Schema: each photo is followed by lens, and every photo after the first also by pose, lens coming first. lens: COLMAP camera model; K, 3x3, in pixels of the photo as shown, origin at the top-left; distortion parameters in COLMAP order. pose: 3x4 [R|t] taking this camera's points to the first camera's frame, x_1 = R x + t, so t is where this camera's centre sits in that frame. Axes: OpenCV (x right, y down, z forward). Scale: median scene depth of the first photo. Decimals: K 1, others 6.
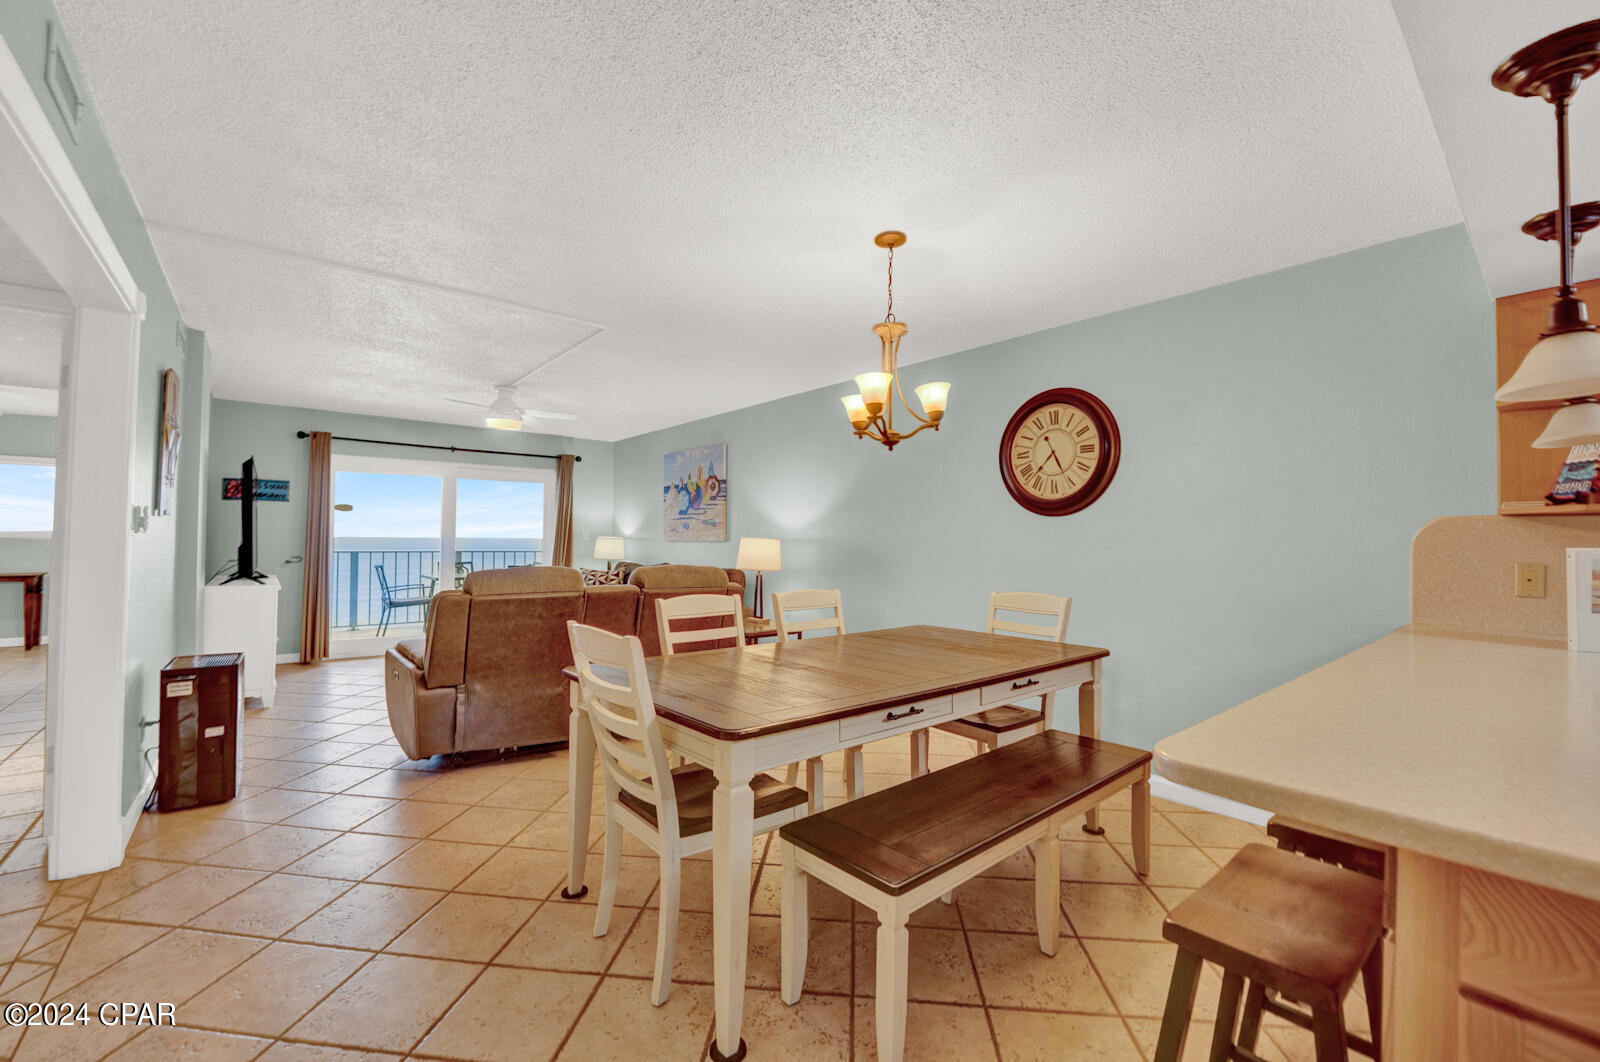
lens RADIAL K [[665.3, 0, 800.0], [0, 665.3, 531.0], [0, 0, 1]] dist [-0.016916, 0.000308]
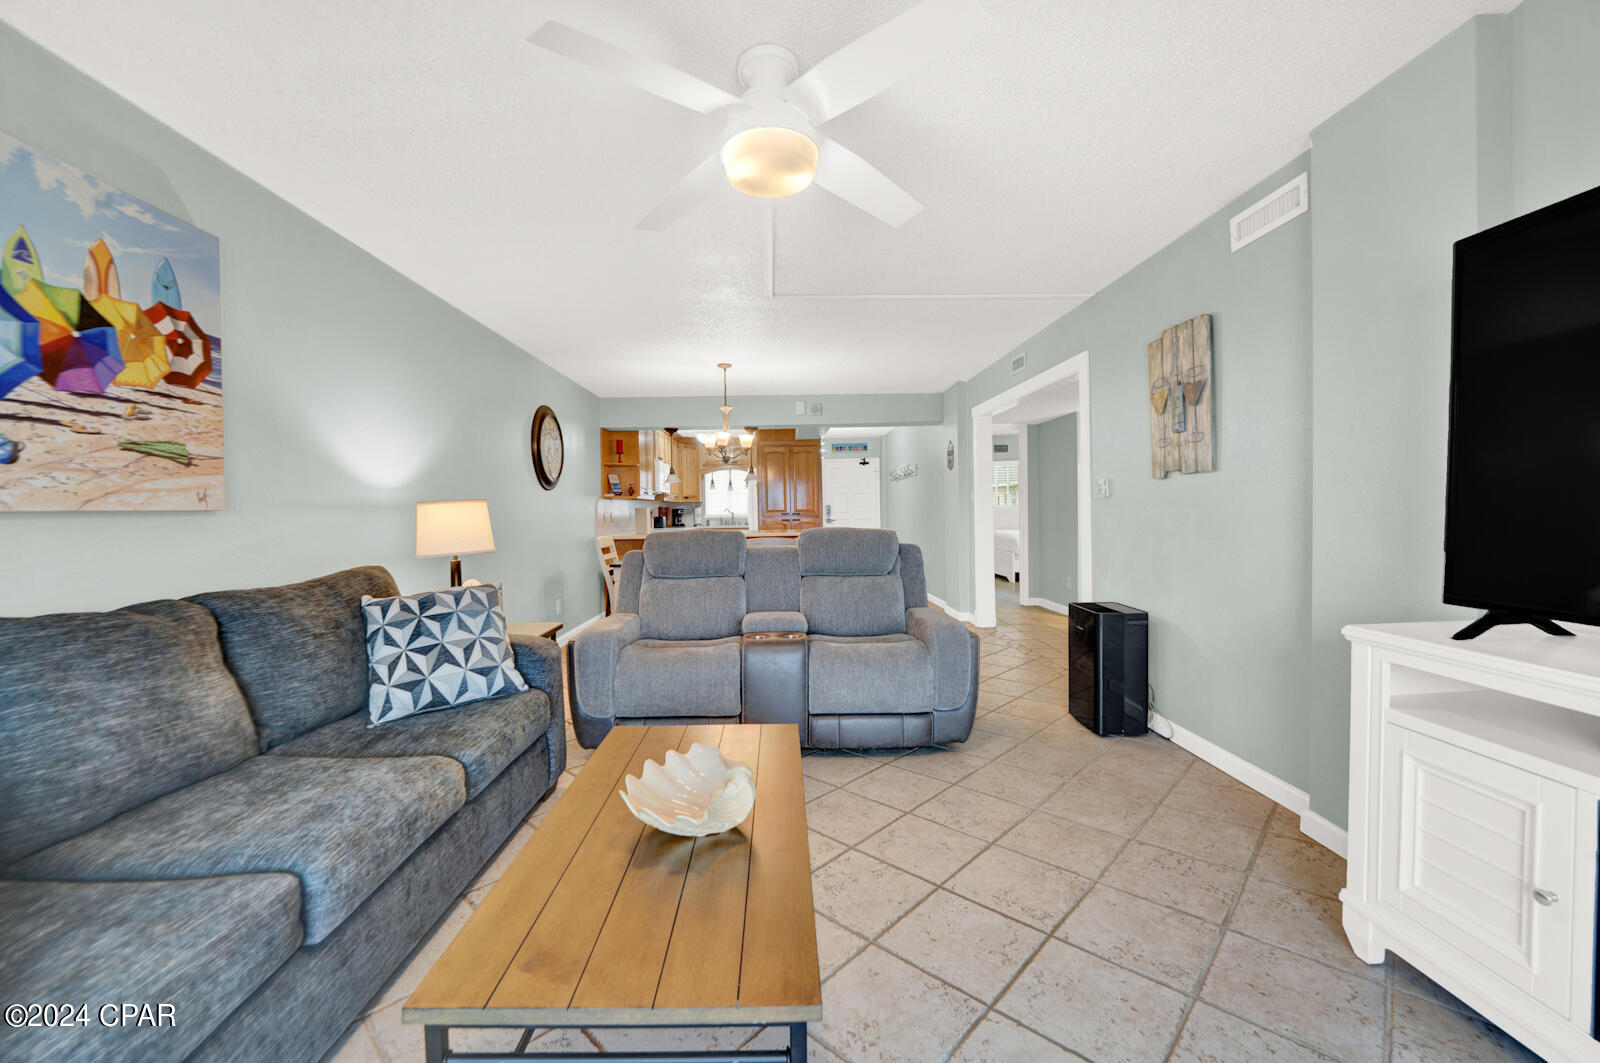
lens RADIAL K [[665.3, 0, 800.0], [0, 665.3, 531.5], [0, 0, 1]] dist [-0.016916, 0.000308]
pose [[-0.785702, -0.018087, 0.618340, -0.570408], [-0.001812, 0.999635, 0.026939, 0.016459], [-0.618602, 0.020046, -0.785449, 1.061323]]
